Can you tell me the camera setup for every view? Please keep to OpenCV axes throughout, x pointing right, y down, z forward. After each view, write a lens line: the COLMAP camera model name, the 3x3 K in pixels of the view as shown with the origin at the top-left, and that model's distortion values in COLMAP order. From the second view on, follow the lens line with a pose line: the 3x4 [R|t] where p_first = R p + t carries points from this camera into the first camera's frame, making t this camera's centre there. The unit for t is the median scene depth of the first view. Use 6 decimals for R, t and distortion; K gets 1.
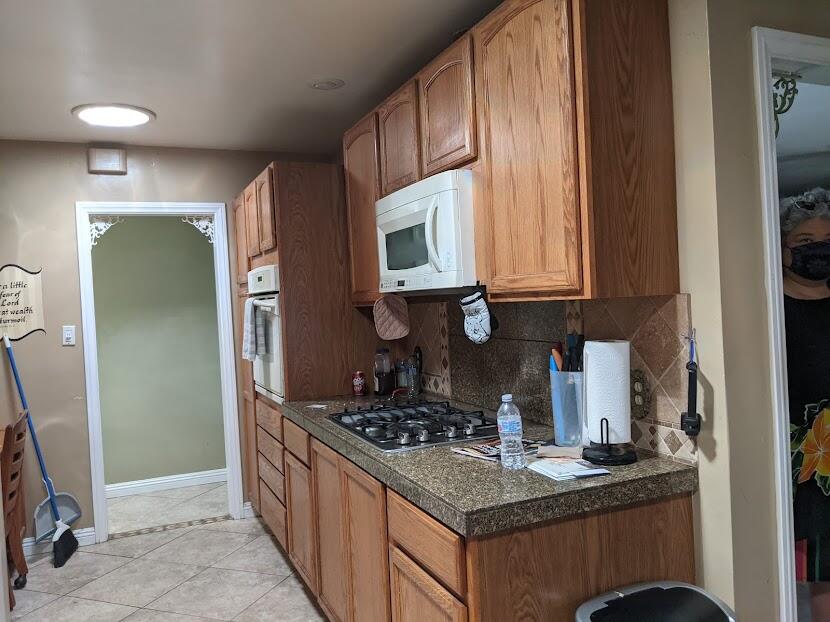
lens RADIAL K [[668.1, 0, 423.8], [0, 668.1, 309.7], [0, 0, 1]] dist [0.093321, -0.185295]
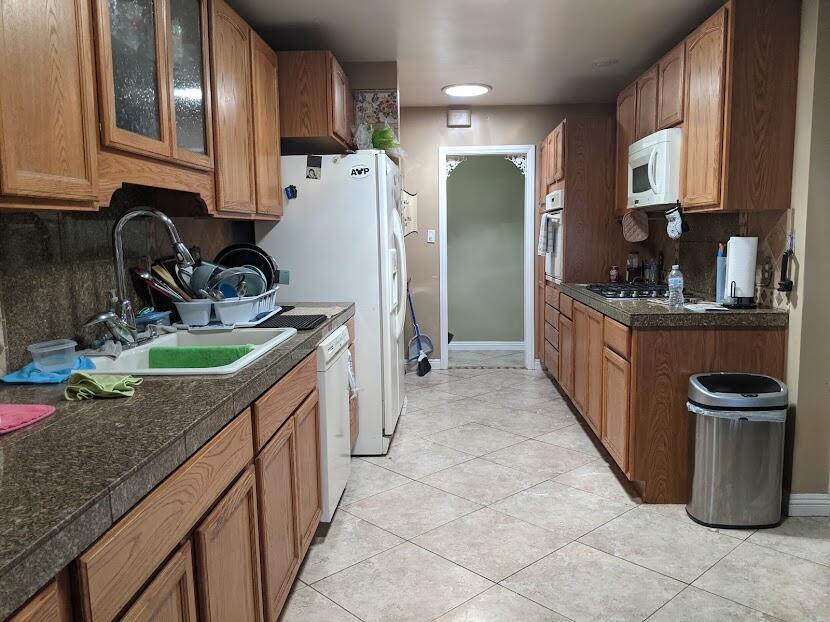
lens RADIAL K [[668.1, 0, 423.8], [0, 668.1, 309.7], [0, 0, 1]] dist [0.093321, -0.185295]
pose [[0.896543, 0.086685, -0.434392, 0.168594], [-0.040299, 0.992560, 0.114897, 0.036428], [0.441119, -0.085505, 0.893366, -0.471528]]
